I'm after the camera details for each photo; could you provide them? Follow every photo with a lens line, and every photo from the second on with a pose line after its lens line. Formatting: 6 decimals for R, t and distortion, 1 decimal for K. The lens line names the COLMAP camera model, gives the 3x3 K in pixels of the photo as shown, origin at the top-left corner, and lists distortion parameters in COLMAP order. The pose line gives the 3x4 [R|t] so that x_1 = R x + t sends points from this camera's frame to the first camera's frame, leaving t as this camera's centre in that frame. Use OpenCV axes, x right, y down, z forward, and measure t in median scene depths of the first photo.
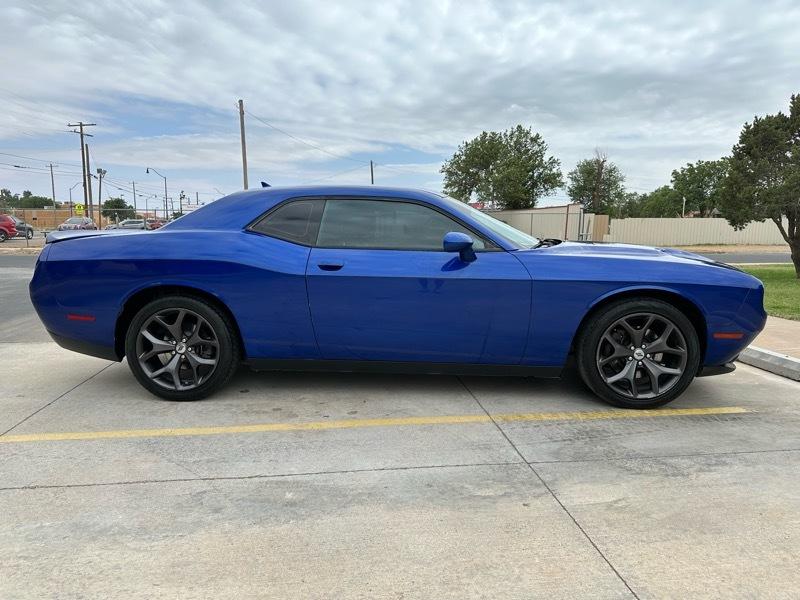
lens RADIAL K [[566.7, 0, 395.8], [0, 566.7, 306.0], [0, 0, 1]] dist [0.033915, -0.045661]
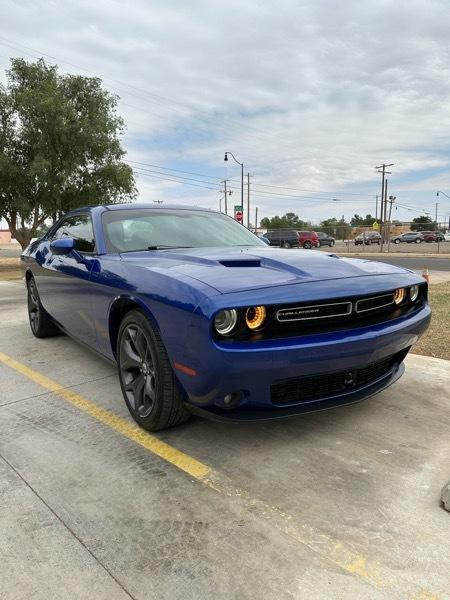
lens RADIAL K [[425.9, 0, 221.8], [0, 425.9, 299.2], [0, 0, 1]] dist [0.018686, -0.026430]
pose [[0.608319, 0.100160, -0.787348, 1.065865], [-0.096461, 0.993982, 0.051919, -0.077483], [0.787810, 0.044365, 0.614319, 0.682097]]
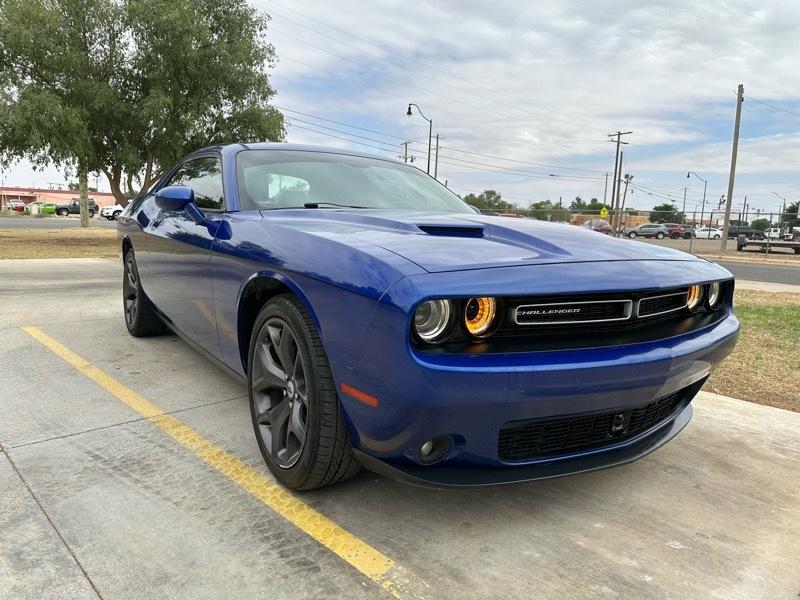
lens RADIAL K [[570.1, 0, 397.3], [0, 570.1, 294.4], [0, 0, 1]] dist [0.004920, -0.007605]
pose [[0.608536, 0.121733, -0.784134, 0.964712], [-0.147390, 0.988307, 0.039047, -0.052531], [0.779718, 0.091812, 0.619362, 0.729576]]
